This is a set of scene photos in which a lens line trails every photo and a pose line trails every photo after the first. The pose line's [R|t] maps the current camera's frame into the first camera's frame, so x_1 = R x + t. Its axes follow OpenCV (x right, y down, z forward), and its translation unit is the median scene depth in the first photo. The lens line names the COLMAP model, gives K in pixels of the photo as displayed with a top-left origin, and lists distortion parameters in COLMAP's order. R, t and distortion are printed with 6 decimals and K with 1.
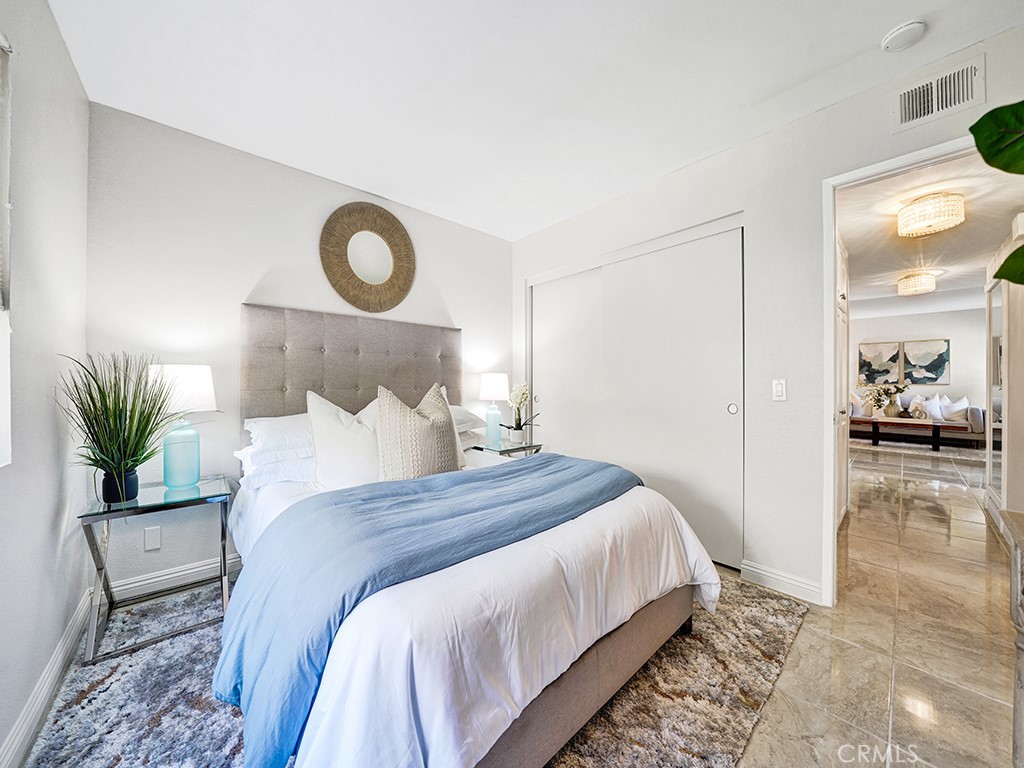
lens RADIAL K [[358.5, 0, 521.5], [0, 358.5, 382.8], [0, 0, 1]] dist [-0.028173, 0.003054]
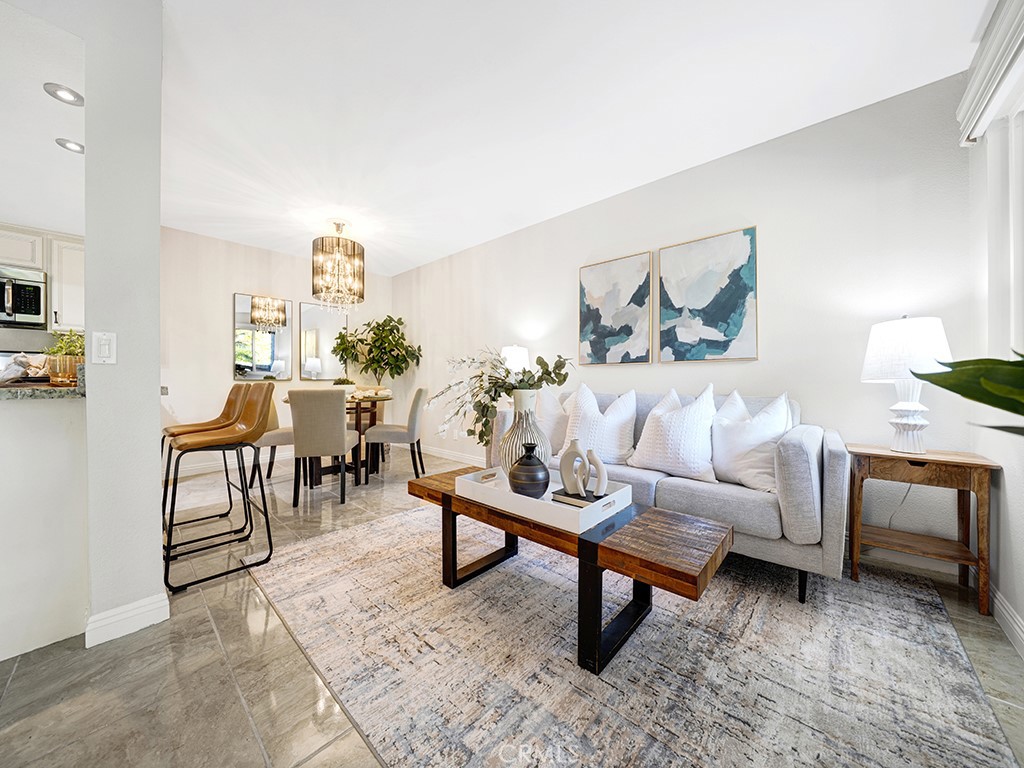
lens RADIAL K [[358.5, 0, 509.5], [0, 358.5, 383.2], [0, 0, 1]] dist [-0.028173, 0.003054]
pose [[0.995609, -0.007882, 0.093273, 0.923149], [0.007604, 0.999966, 0.003329, 0.024238], [-0.093296, -0.002606, 0.995635, 0.649075]]
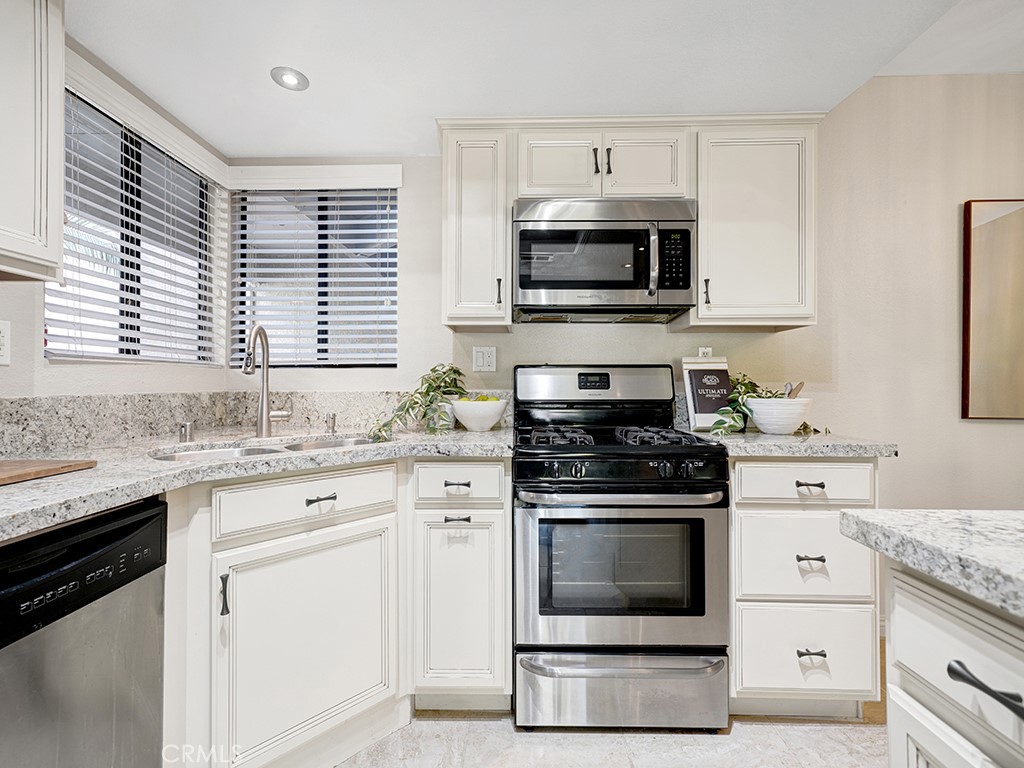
lens RADIAL K [[466.5, 0, 514.2], [0, 466.5, 381.8], [0, 0, 1]] dist [0.000625, 0.005155]
pose [[0.722891, -0.004089, -0.690950, 0.526480], [-0.002394, 0.999962, -0.008422, -0.003411], [0.690958, 0.007743, 0.722853, 0.841079]]
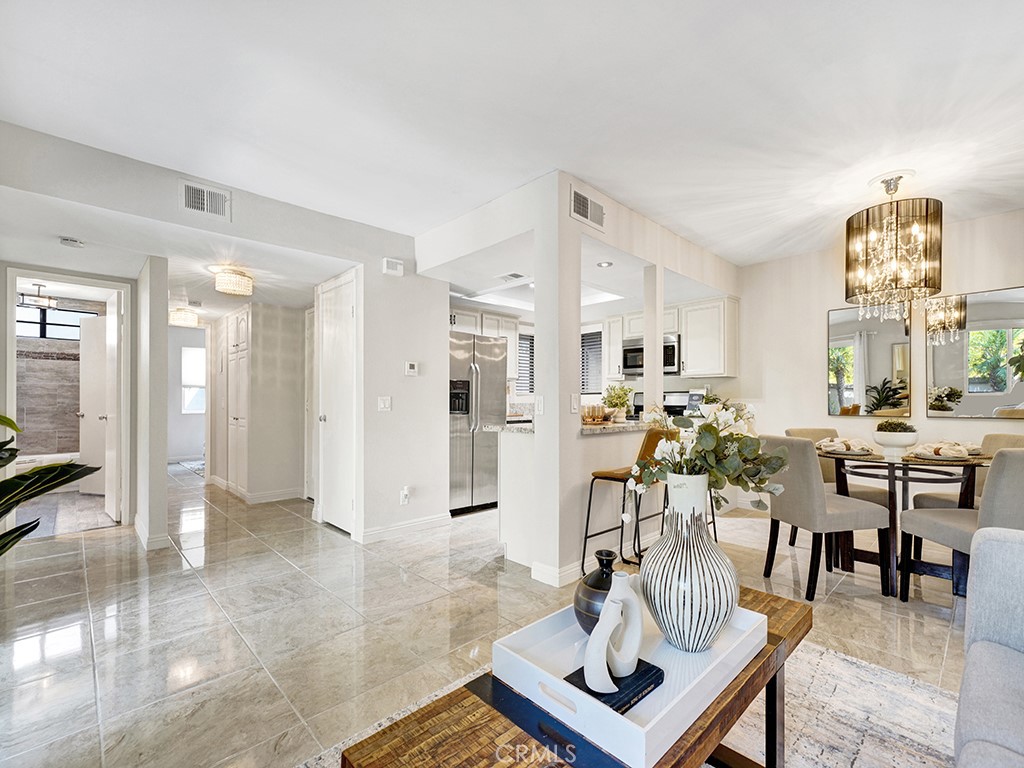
lens RADIAL K [[466.5, 0, 510.3], [0, 466.5, 403.2], [0, 0, 1]] dist [0.000625, 0.005155]
pose [[0.018247, 0.003041, -0.999829, 1.153057], [-0.003232, 0.999990, 0.002983, 0.000186], [0.999828, 0.003177, 0.018256, 0.822690]]
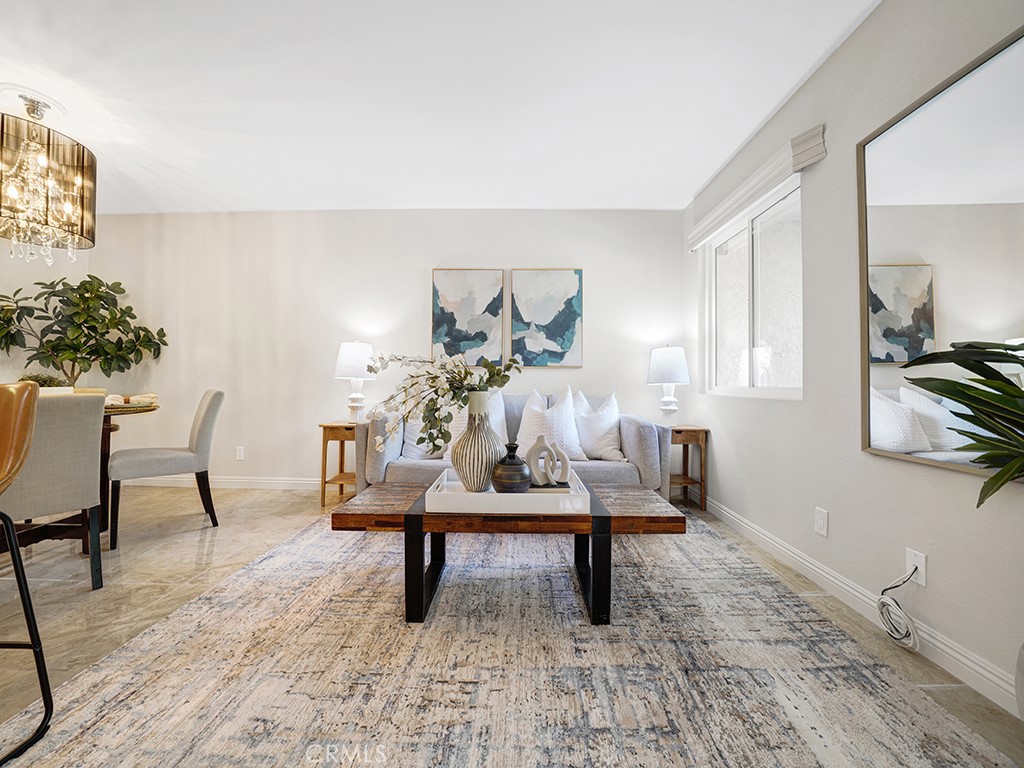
lens RADIAL K [[358.5, 0, 508.2], [0, 358.5, 383.7], [0, 0, 1]] dist [-0.028173, 0.003054]
pose [[0.688668, -0.004464, 0.725063, 0.792000], [0.001513, 0.999988, 0.004720, 0.023151], [-0.725075, -0.002153, 0.688666, 0.712127]]
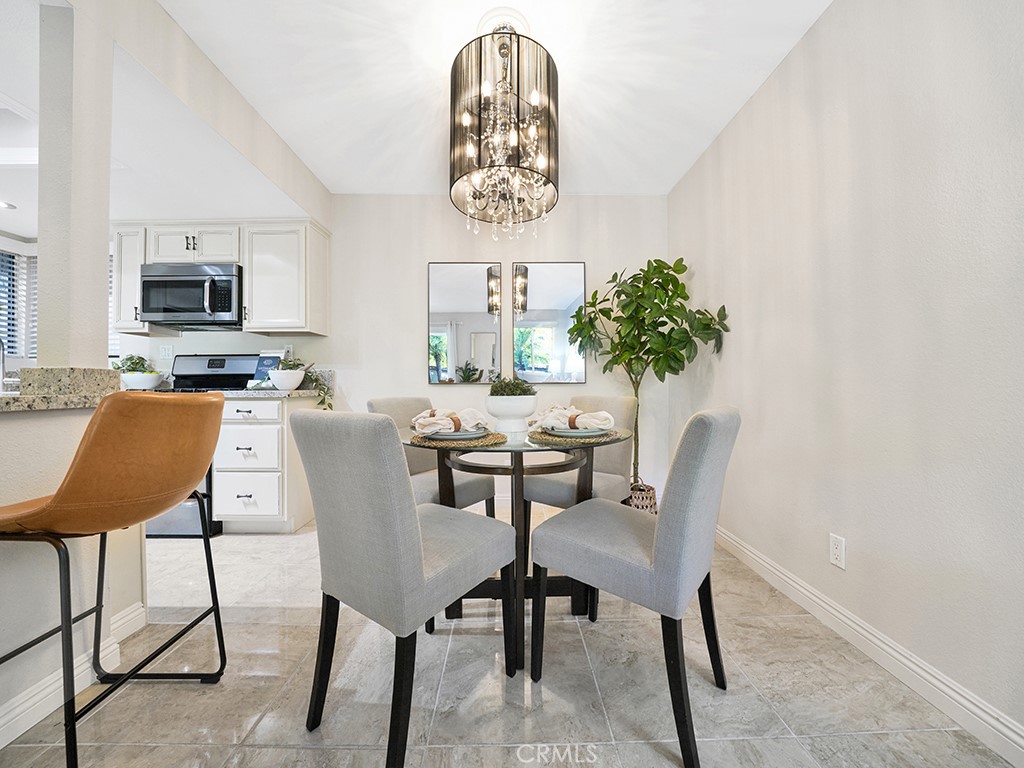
lens RADIAL K [[358.5, 0, 516.7], [0, 358.5, 383.1], [0, 0, 1]] dist [-0.028173, 0.003054]
pose [[0.752735, -0.009148, -0.658260, 0.880822], [0.002727, 0.999938, -0.010779, 0.021053], [0.658318, 0.006319, 0.752713, 1.017797]]
